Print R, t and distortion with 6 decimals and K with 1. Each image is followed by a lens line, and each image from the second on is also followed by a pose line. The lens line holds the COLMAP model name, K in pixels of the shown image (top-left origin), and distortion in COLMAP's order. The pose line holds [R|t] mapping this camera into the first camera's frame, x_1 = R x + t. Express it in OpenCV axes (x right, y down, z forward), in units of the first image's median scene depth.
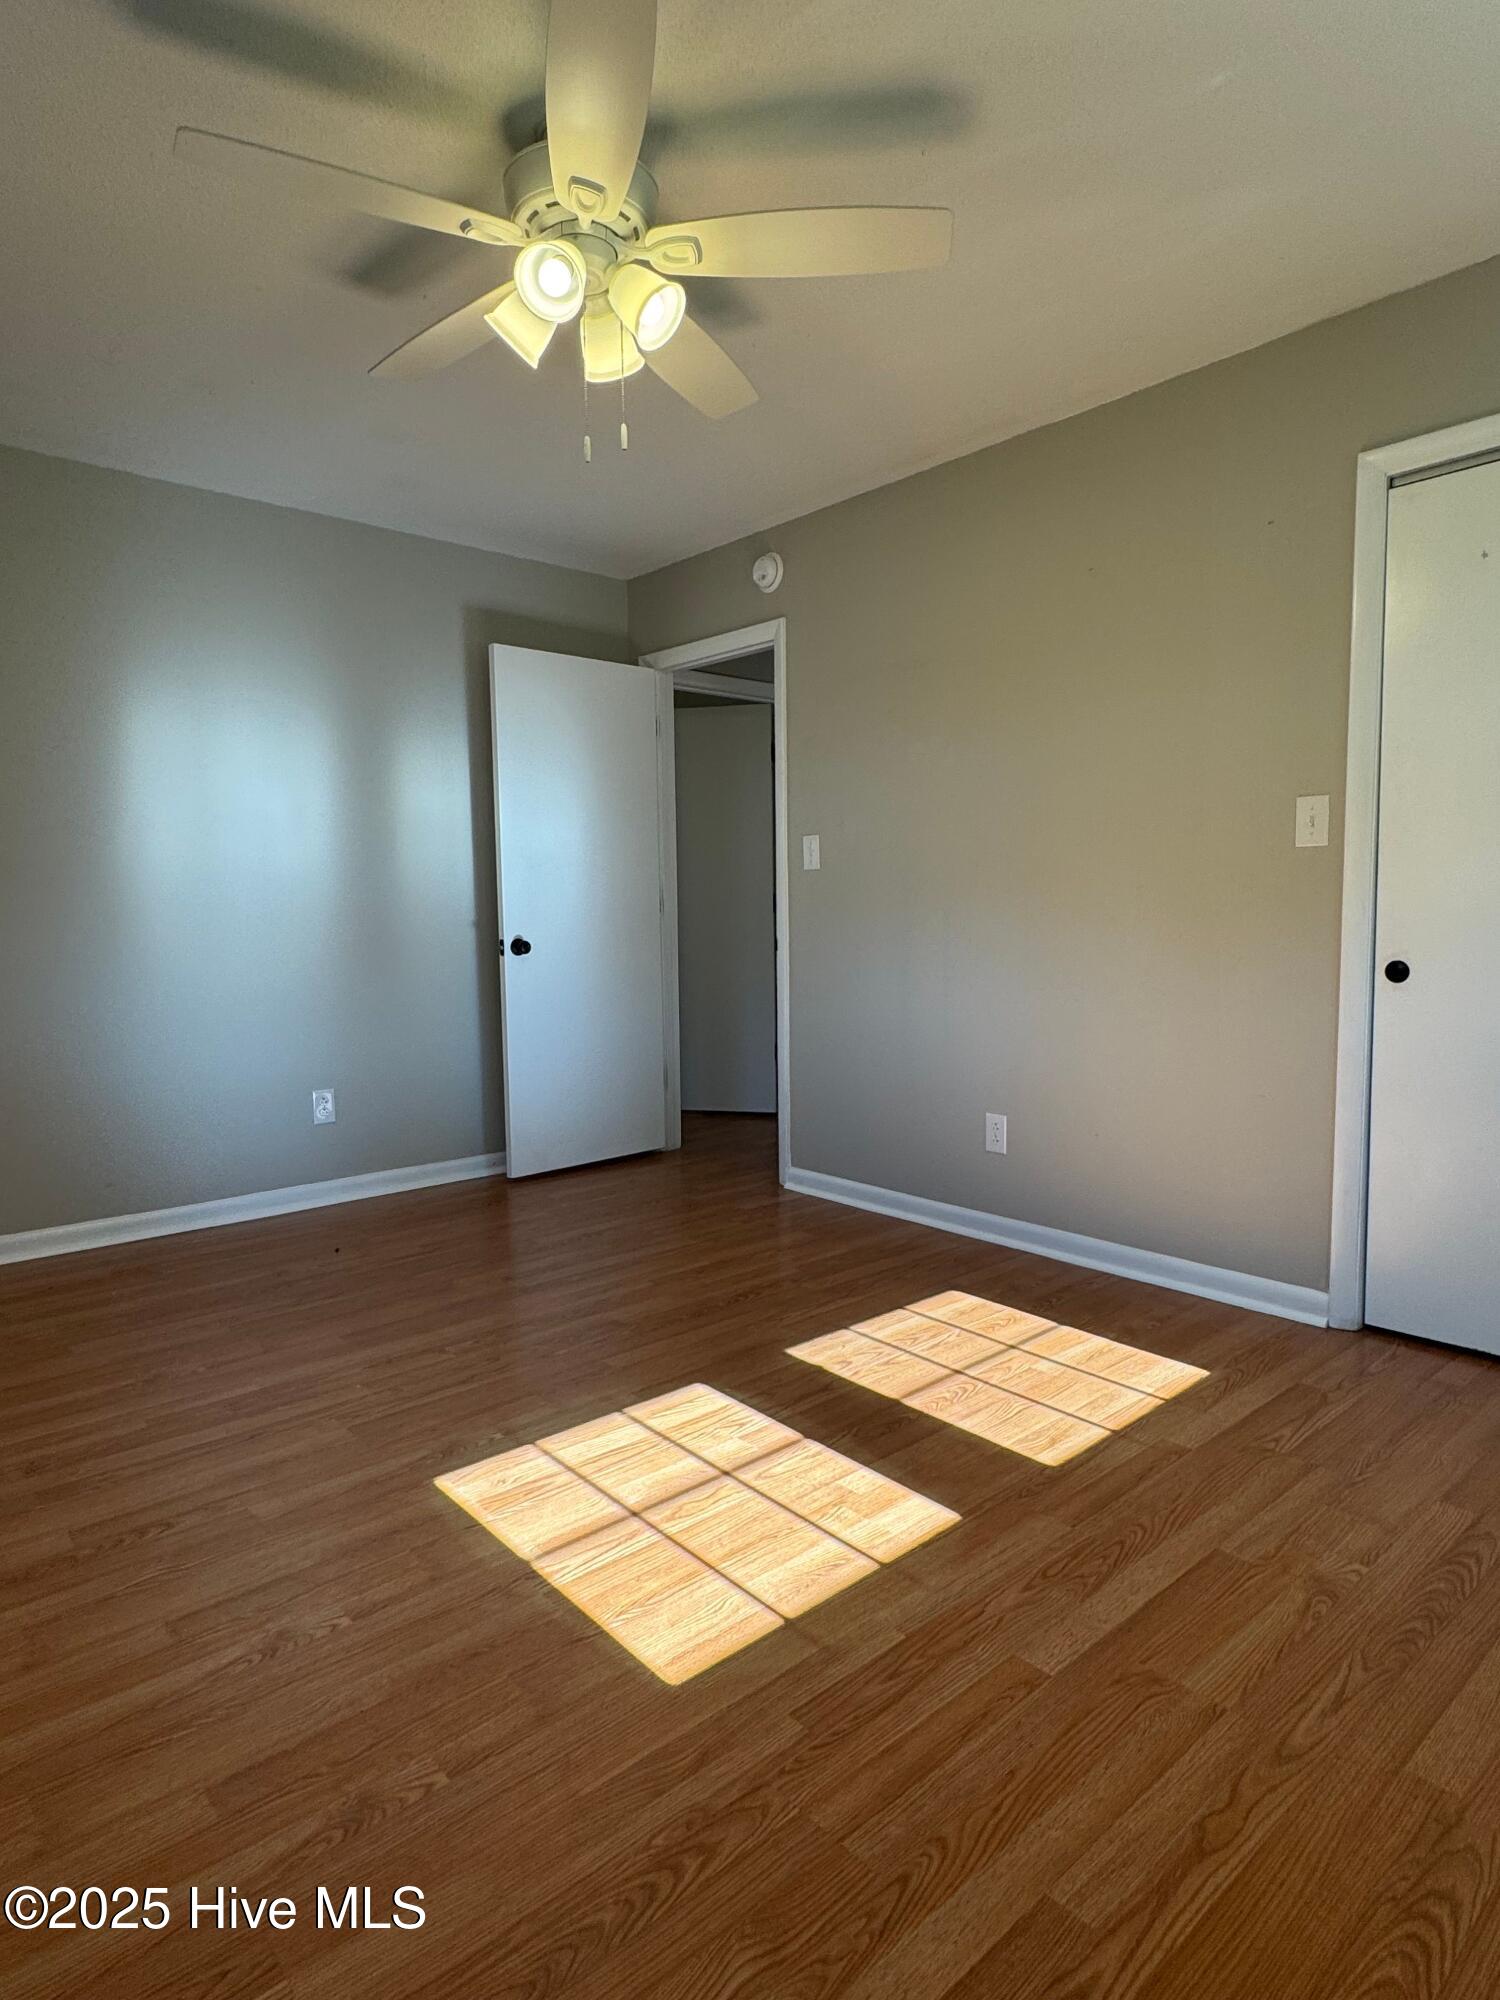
lens RADIAL K [[1150.8, 0, 750.0], [0, 1150.8, 1000.0], [0, 0, 1]] dist [0.000785, 0.000865]
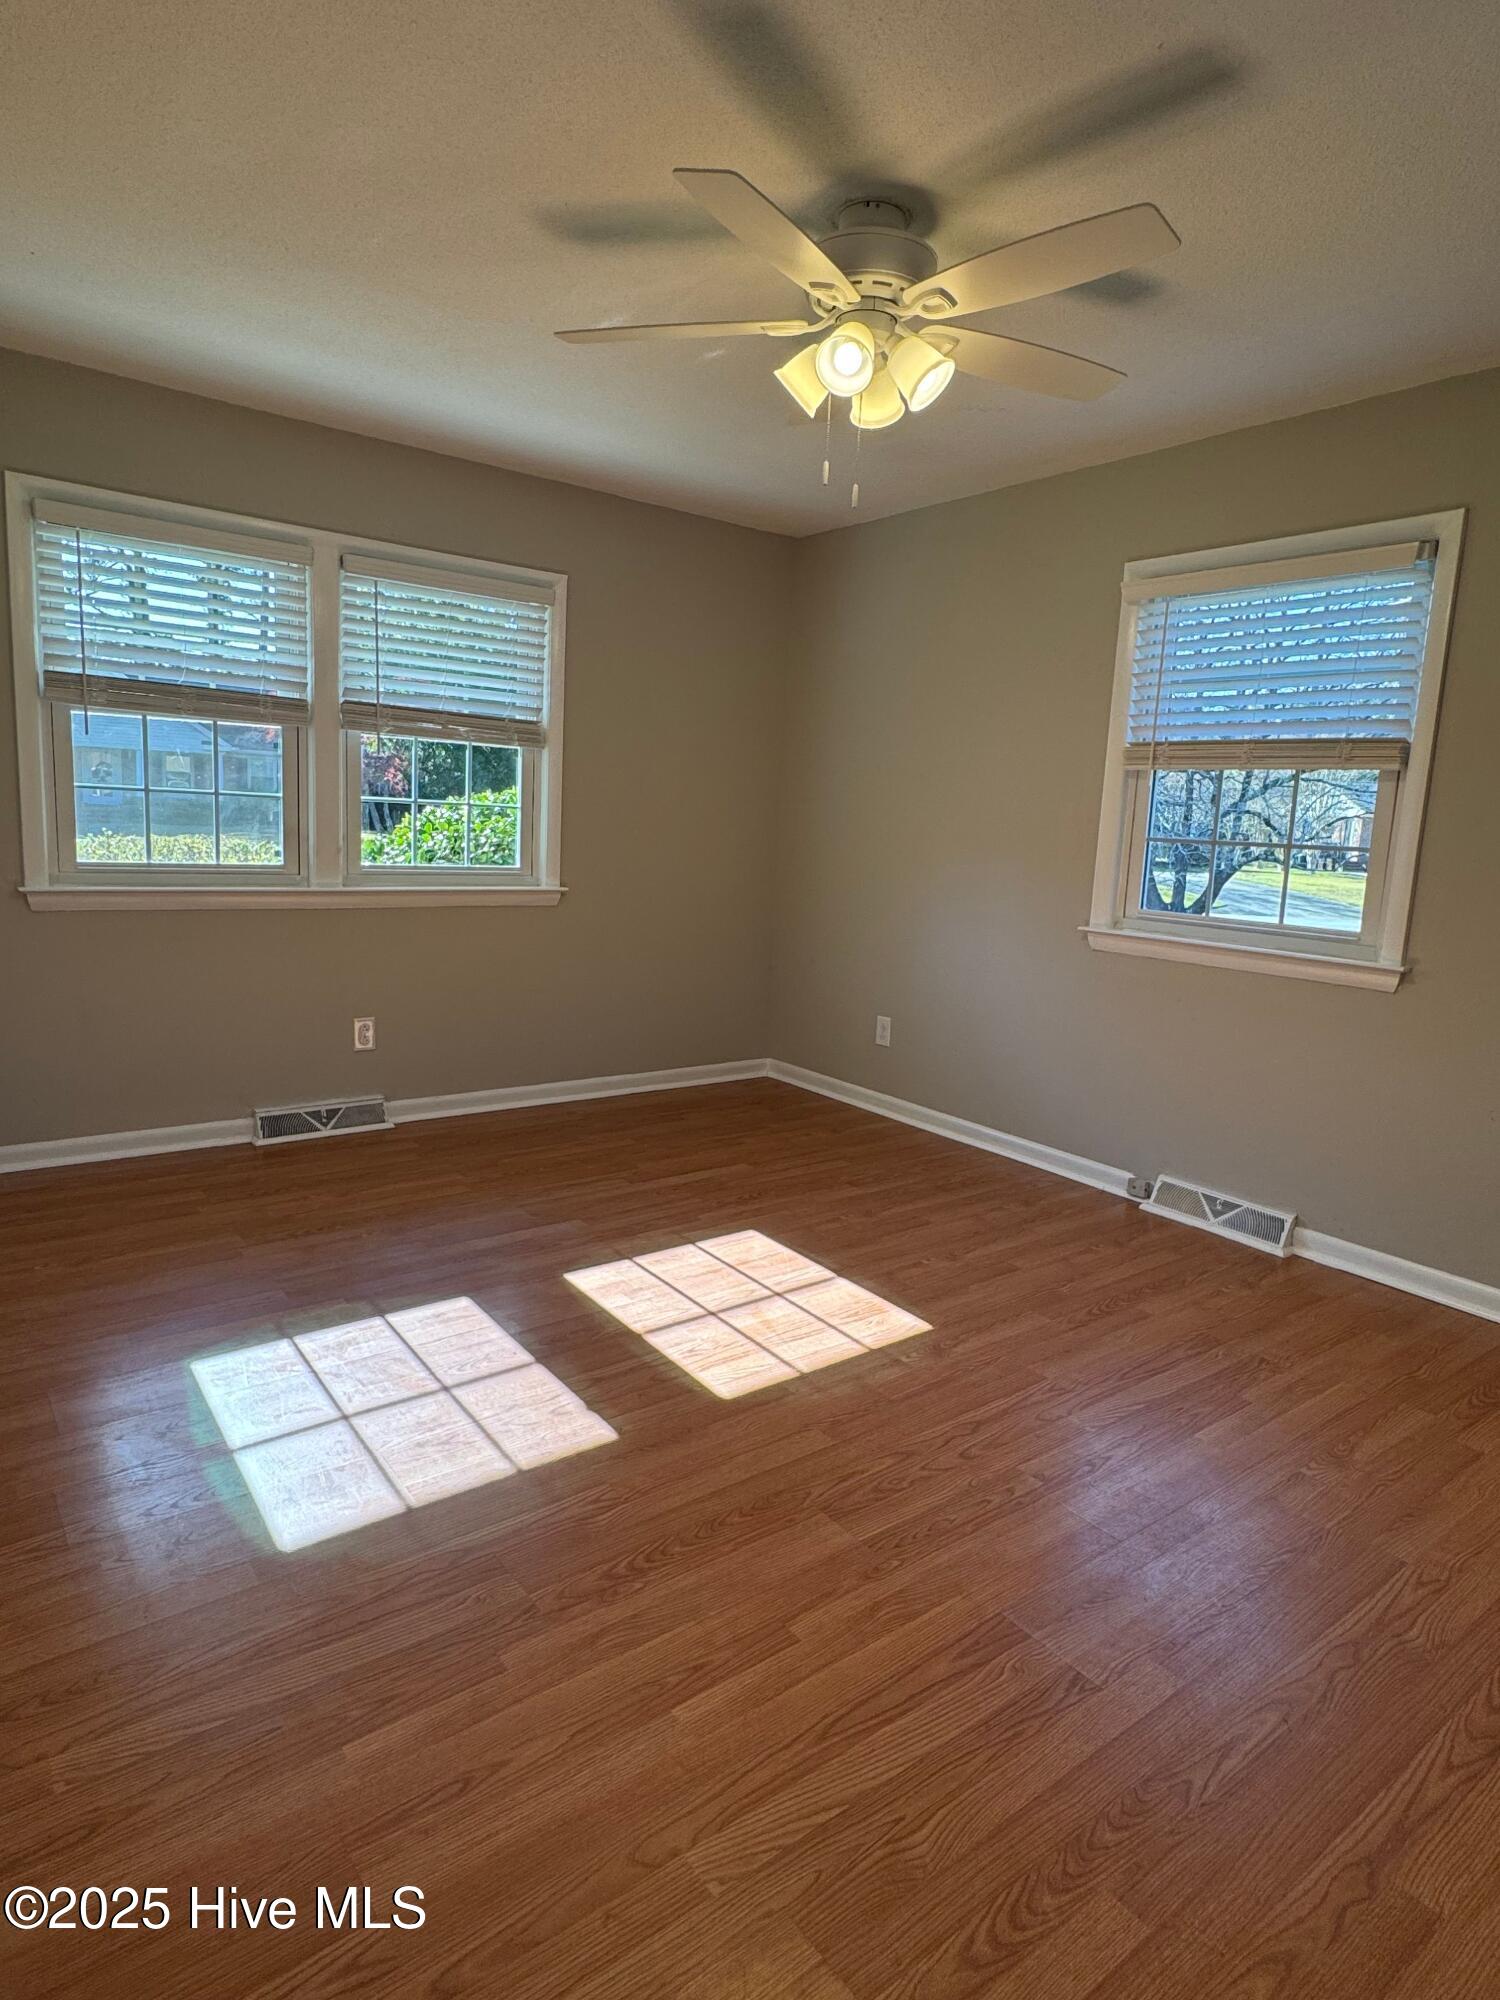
lens RADIAL K [[1150.8, 0, 750.0], [0, 1150.8, 1000.0], [0, 0, 1]] dist [0.000785, 0.000865]
pose [[-0.997069, -0.047241, 0.060183, -0.125131], [-0.031312, 0.969672, 0.242396, -0.257391], [-0.069809, 0.239801, -0.968309, 2.168402]]
